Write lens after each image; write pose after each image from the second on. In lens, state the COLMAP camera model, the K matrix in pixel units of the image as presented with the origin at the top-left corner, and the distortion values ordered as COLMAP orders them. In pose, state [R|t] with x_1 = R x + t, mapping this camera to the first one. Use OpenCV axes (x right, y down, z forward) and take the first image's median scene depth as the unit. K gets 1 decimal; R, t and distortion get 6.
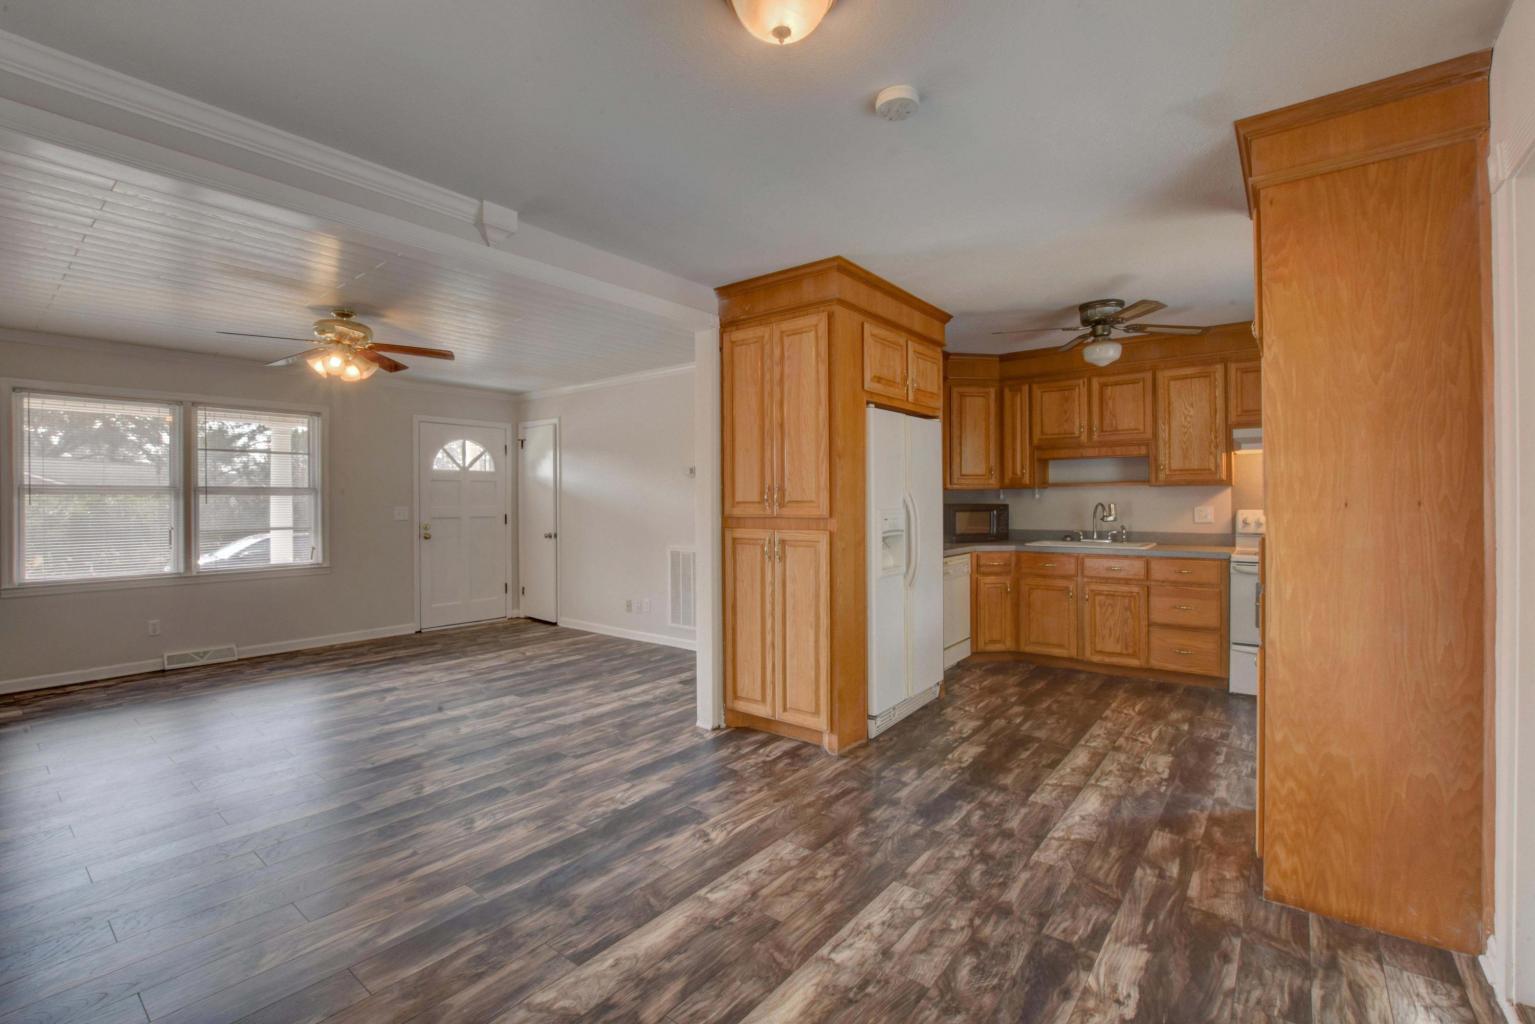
lens RADIAL K [[676.8, 0, 767.0], [0, 676.8, 506.8], [0, 0, 1]] dist [-0.037655, 0.007636]
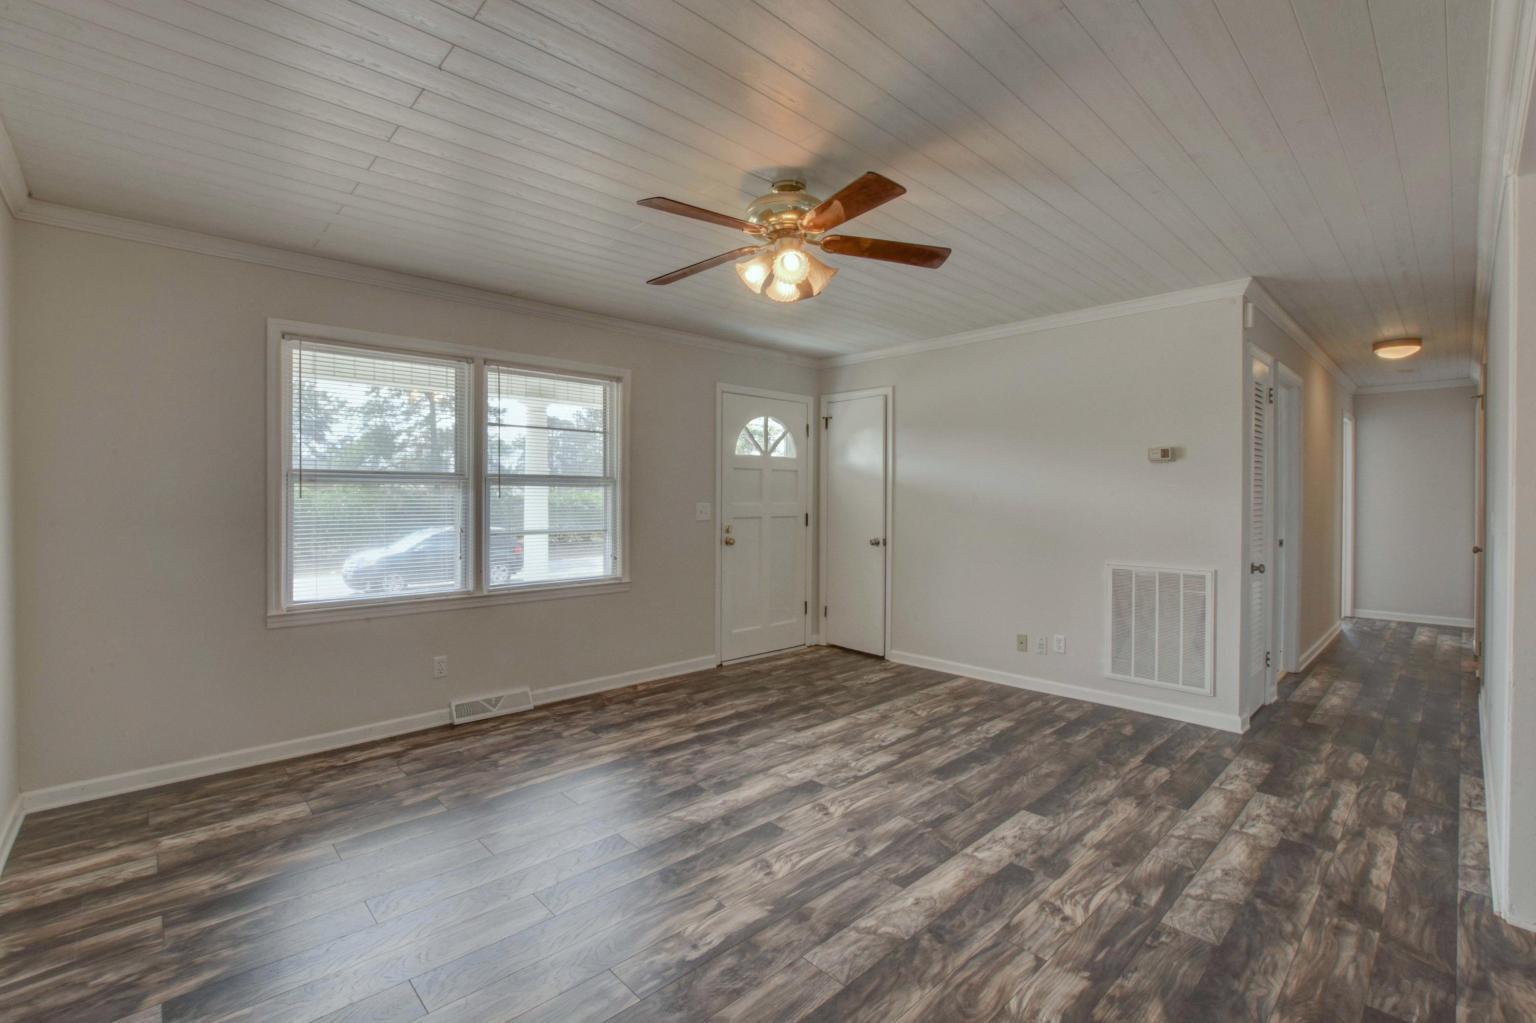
lens RADIAL K [[677.2, 0, 767.5], [0, 677.2, 506.3], [0, 0, 1]] dist [-0.037655, 0.007636]
pose [[0.989233, 0.007088, -0.146174, -0.501874], [-0.006443, 0.999967, 0.004889, -0.000284], [0.146204, -0.003894, 0.989247, 0.343521]]
